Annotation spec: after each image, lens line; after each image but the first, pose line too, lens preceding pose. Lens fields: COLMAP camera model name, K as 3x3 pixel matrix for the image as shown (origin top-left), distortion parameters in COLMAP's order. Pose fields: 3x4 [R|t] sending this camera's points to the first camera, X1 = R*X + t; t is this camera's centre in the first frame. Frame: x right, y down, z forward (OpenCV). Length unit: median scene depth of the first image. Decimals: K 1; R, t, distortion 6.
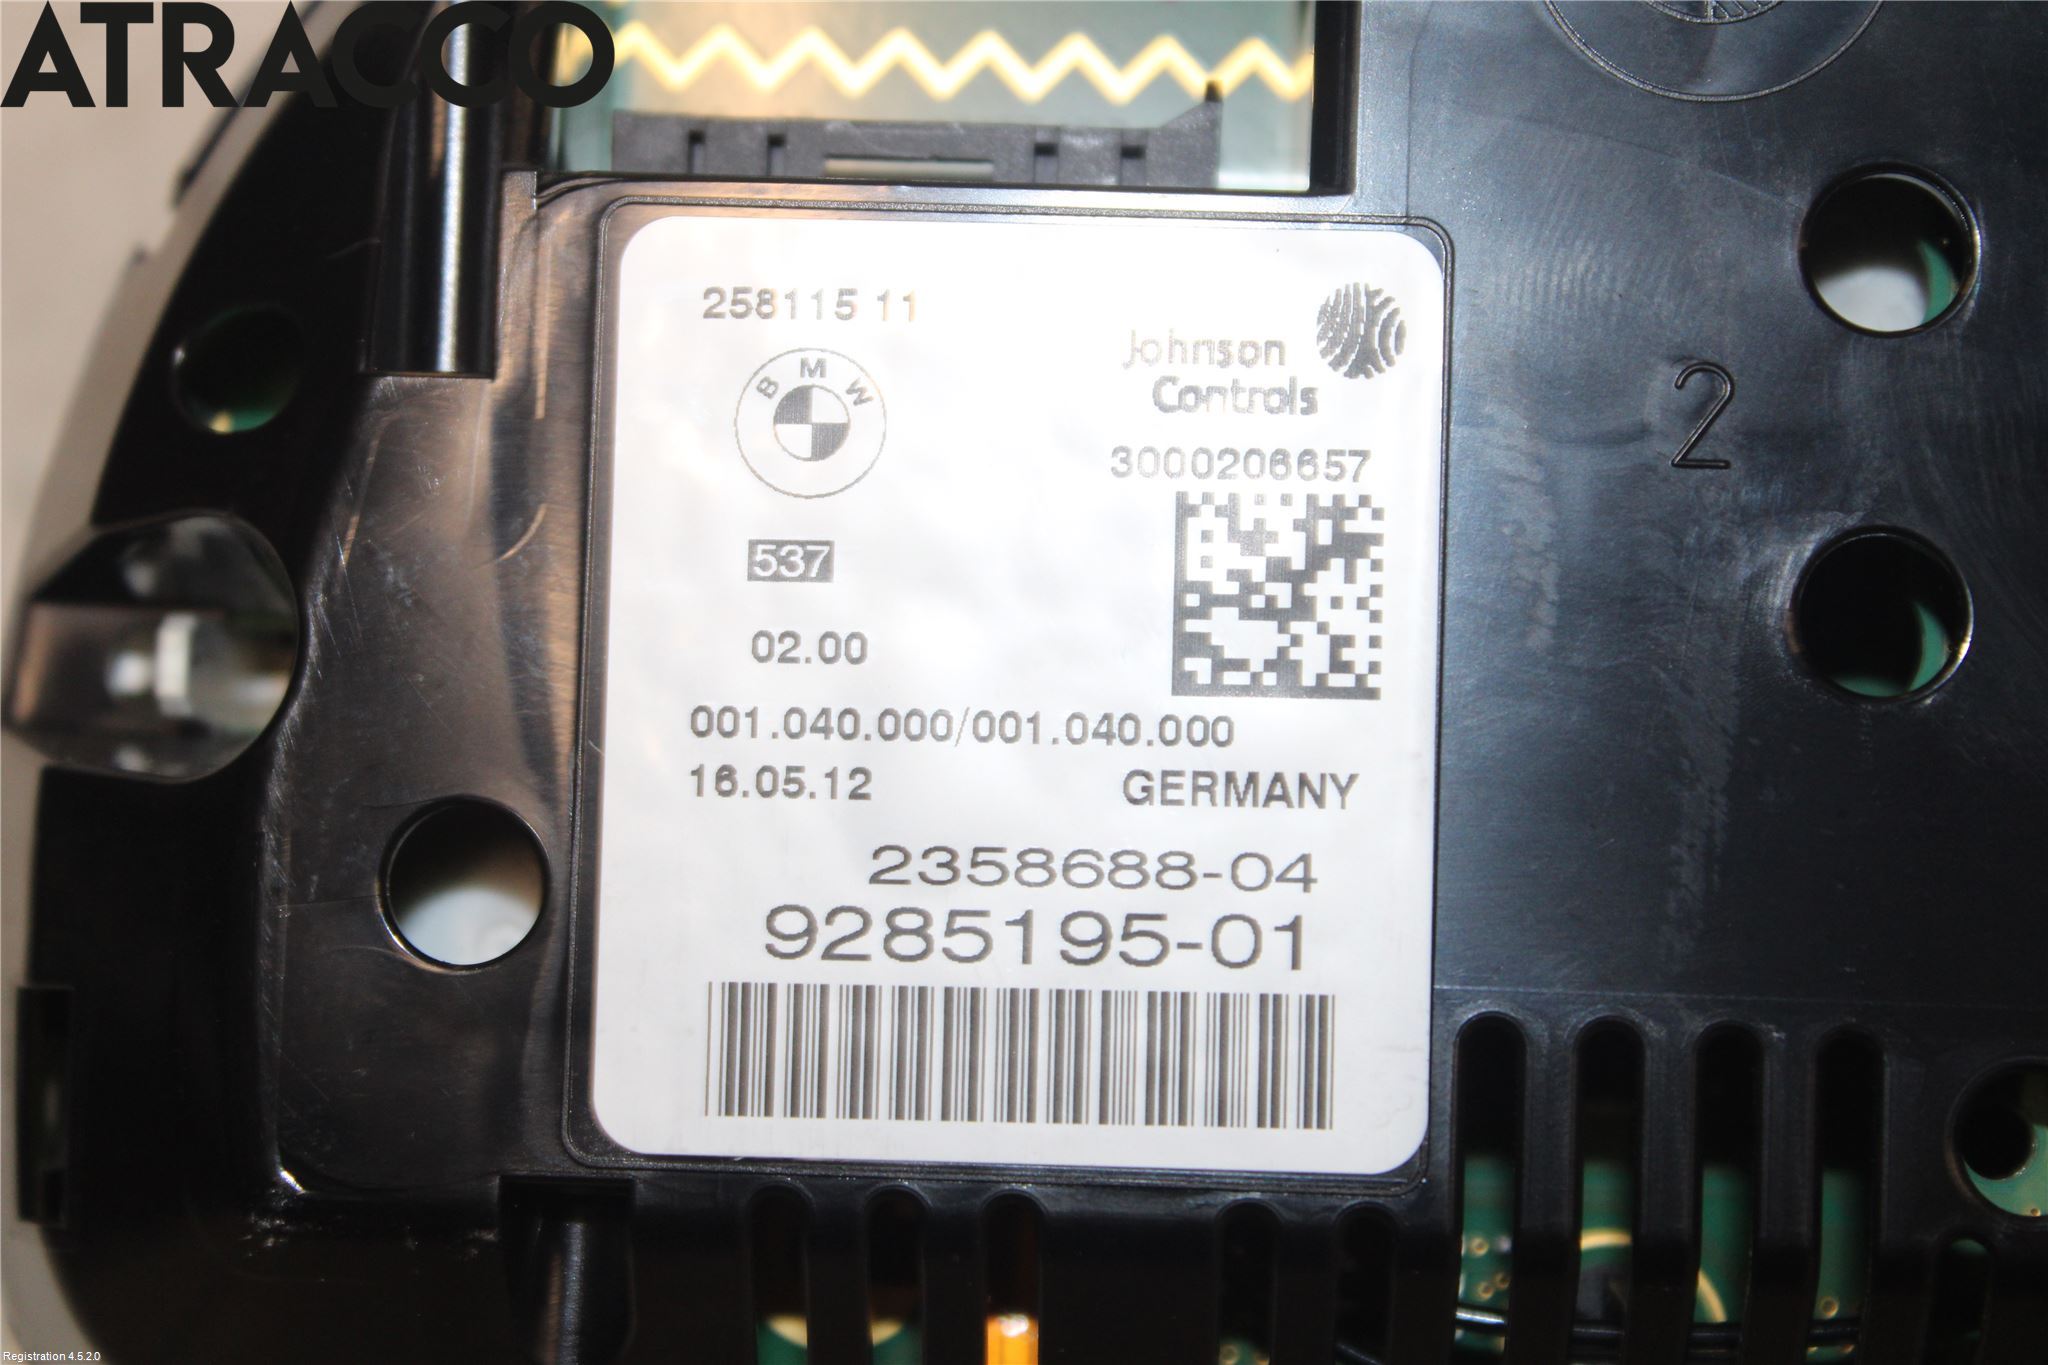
lens RADIAL K [[5170.2, 0, 1023.7], [0, 5170.2, 682.5], [0, 0, 1]] dist [0.096036, 0.000000]
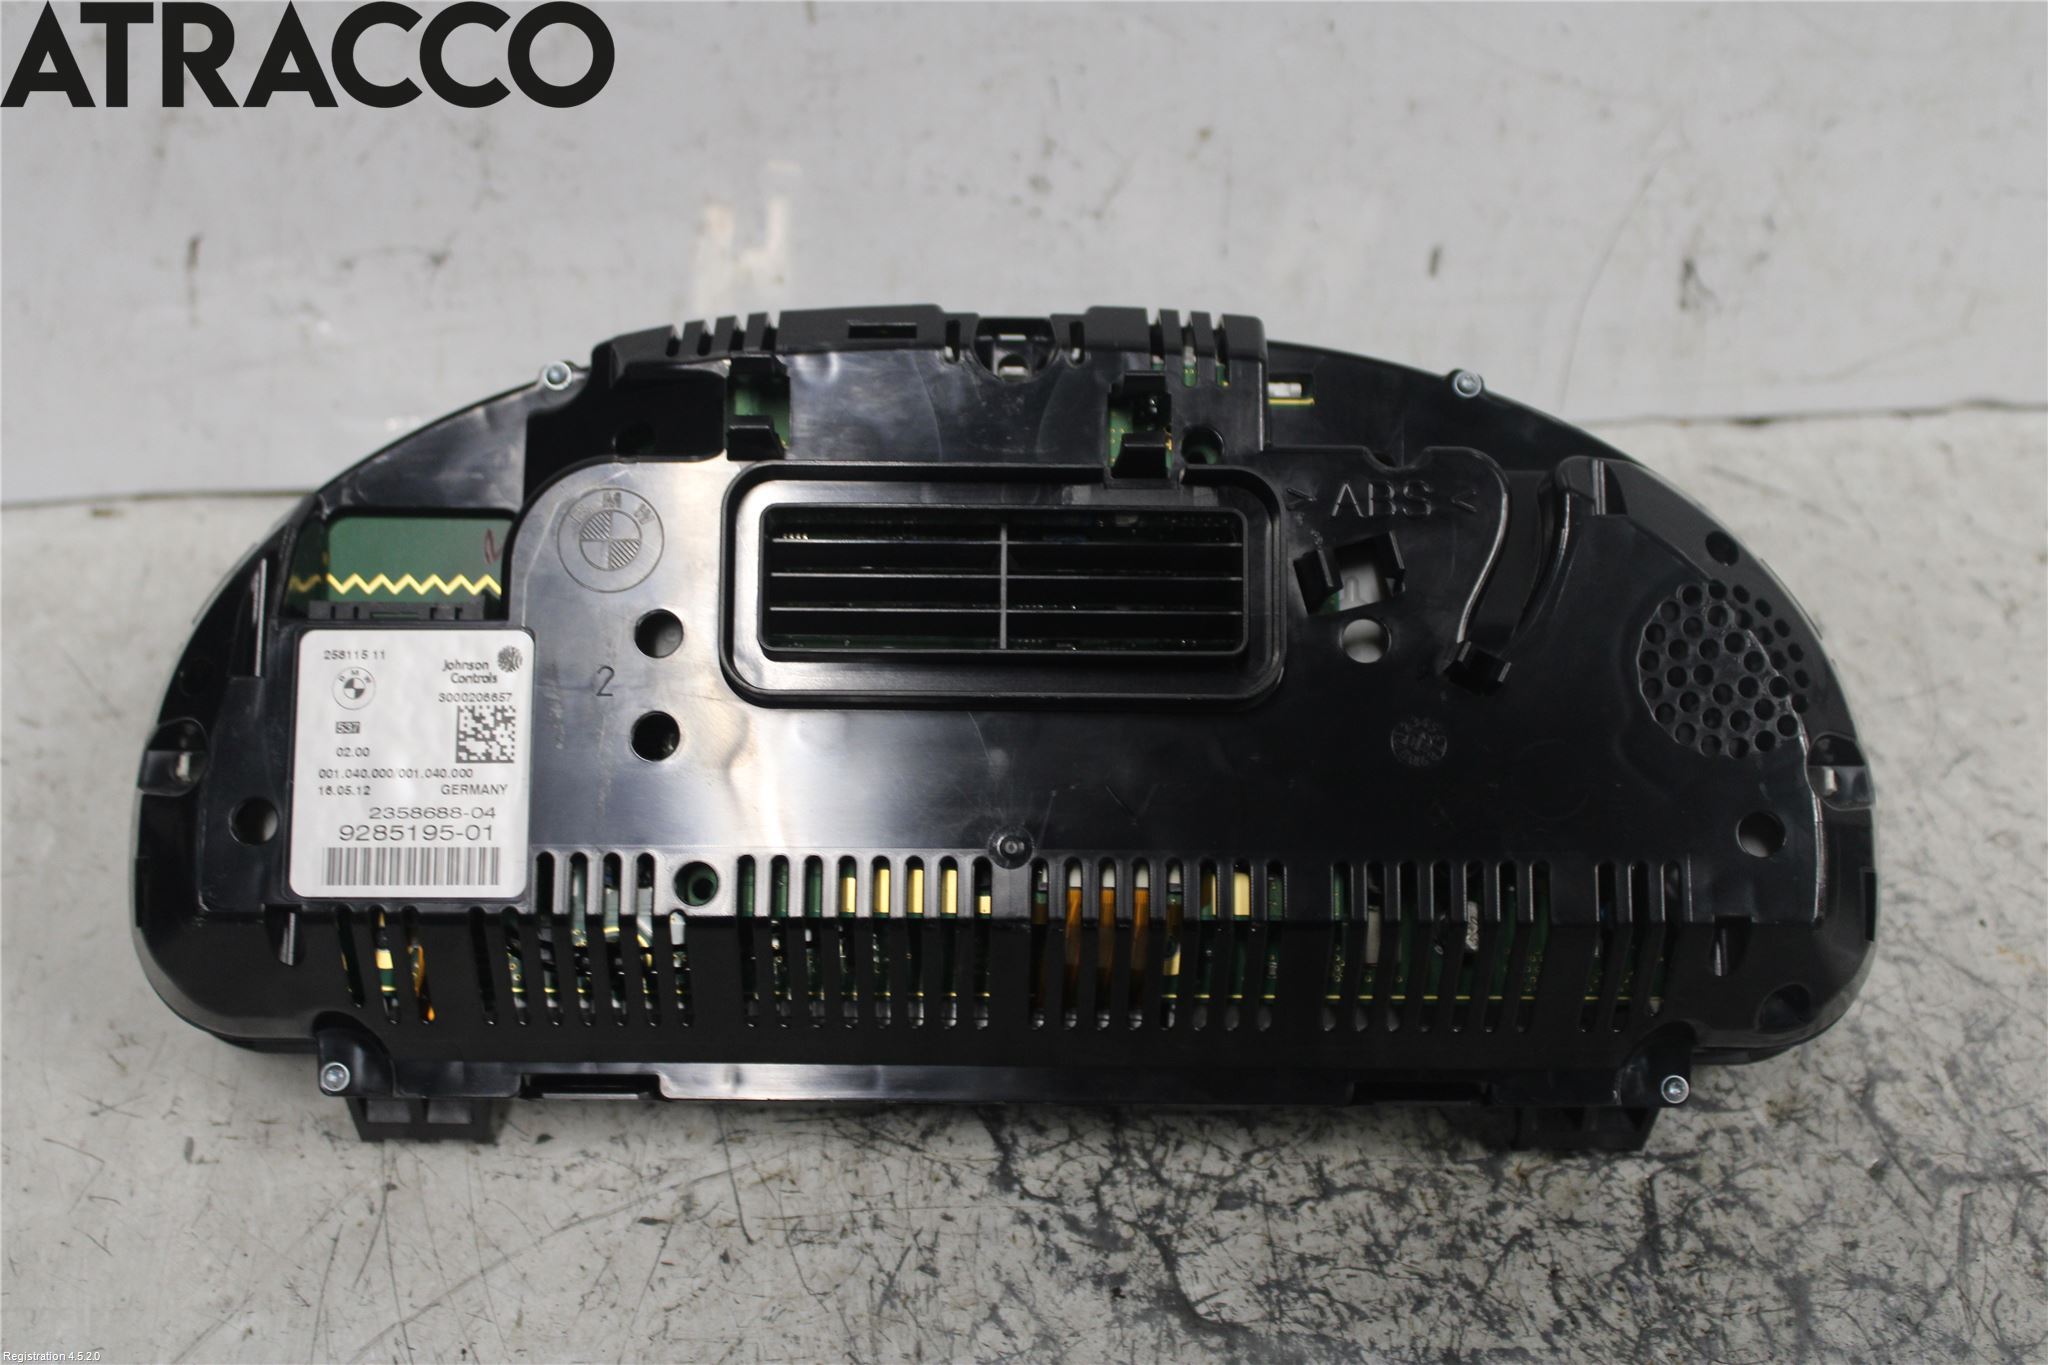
lens RADIAL K [[2527.9, 0, 1016.1], [0, 2527.9, 692.4], [0, 0, 1]] dist [-0.035011, 0.000000]
pose [[0.999305, -0.019831, 0.031561, 0.356016], [0.022152, 0.996939, -0.074974, 0.091392], [-0.029978, 0.075621, 0.996686, -0.723895]]
